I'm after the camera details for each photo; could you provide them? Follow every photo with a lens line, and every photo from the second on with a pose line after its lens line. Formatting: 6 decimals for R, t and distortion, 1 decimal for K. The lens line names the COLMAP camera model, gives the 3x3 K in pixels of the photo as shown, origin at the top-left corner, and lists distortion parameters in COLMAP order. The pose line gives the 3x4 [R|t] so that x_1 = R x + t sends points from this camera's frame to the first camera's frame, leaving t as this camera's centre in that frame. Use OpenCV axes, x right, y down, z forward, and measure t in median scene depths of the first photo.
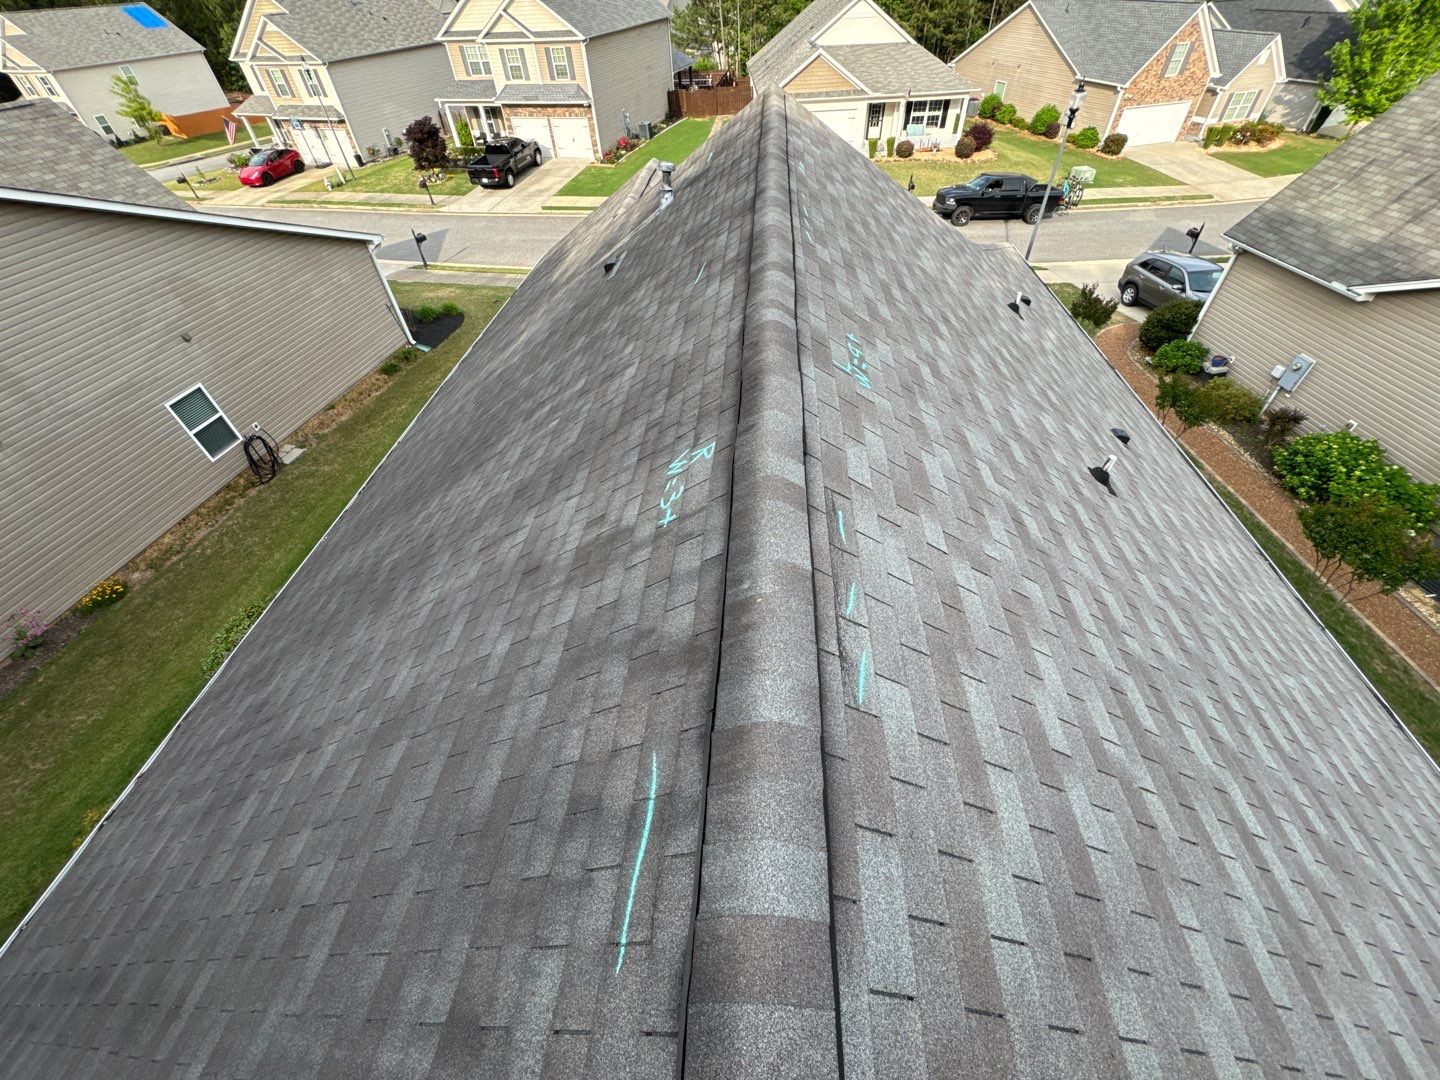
lens RADIAL K [[588.3, 0, 715.9], [0, 588.3, 545.4], [0, 0, 1]] dist [0.007024, -0.000122]
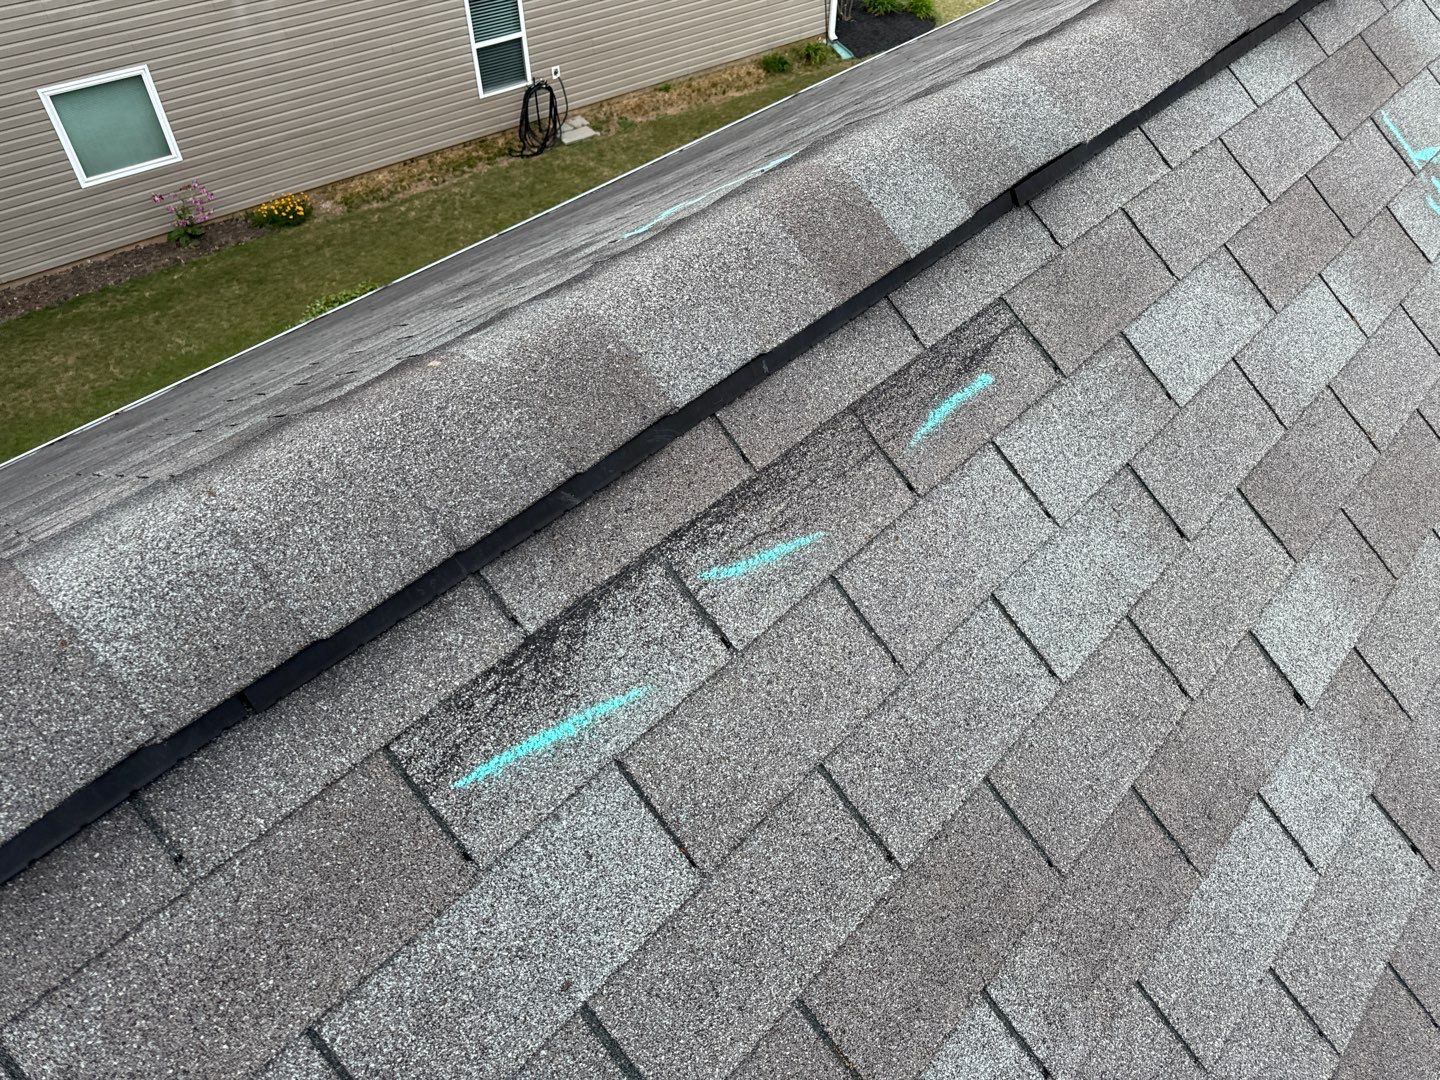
lens RADIAL K [[1041.9, 0, 716.4], [0, 1041.9, 536.7], [0, 0, 1]] dist [0.034495, -0.028531]
pose [[0.773453, 0.494109, -0.397024, 0.068272], [-0.485302, 0.864549, 0.130528, 0.003383], [0.407741, 0.091719, 0.908479, 0.076891]]
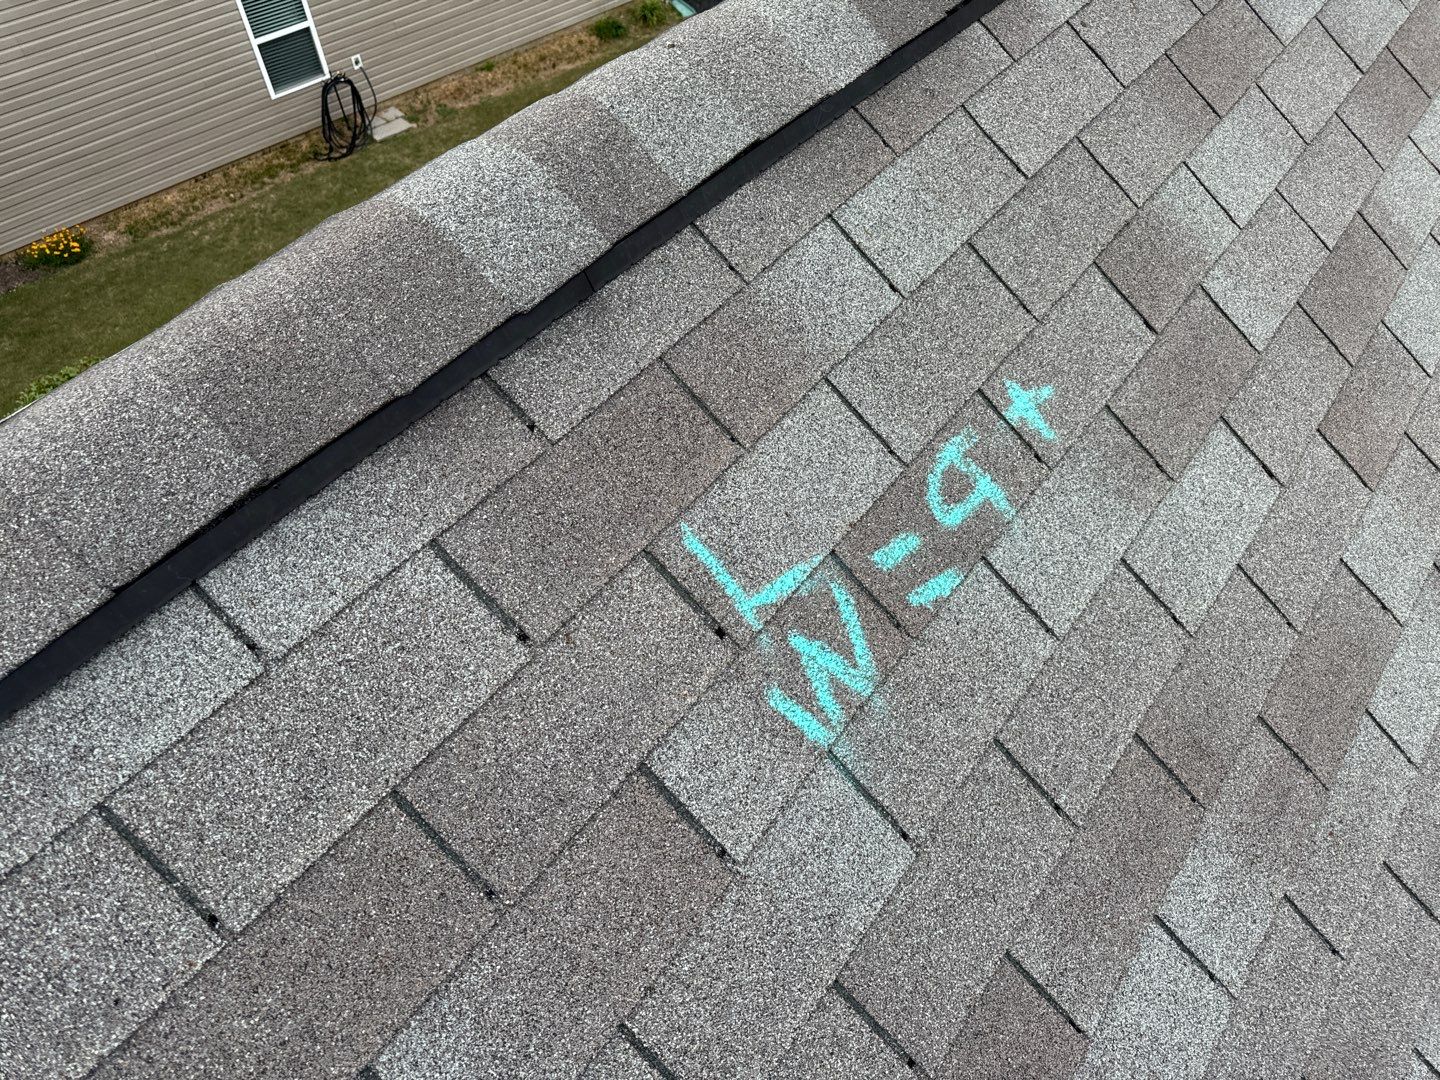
lens RADIAL K [[1041.9, 0, 718.6], [0, 1041.9, 534.7], [0, 0, 1]] dist [0.034495, -0.028531]
pose [[0.830660, 0.437223, -0.344731, 0.083073], [-0.405815, 0.899341, 0.162789, -0.098773], [0.381206, 0.004674, 0.924478, 0.186153]]
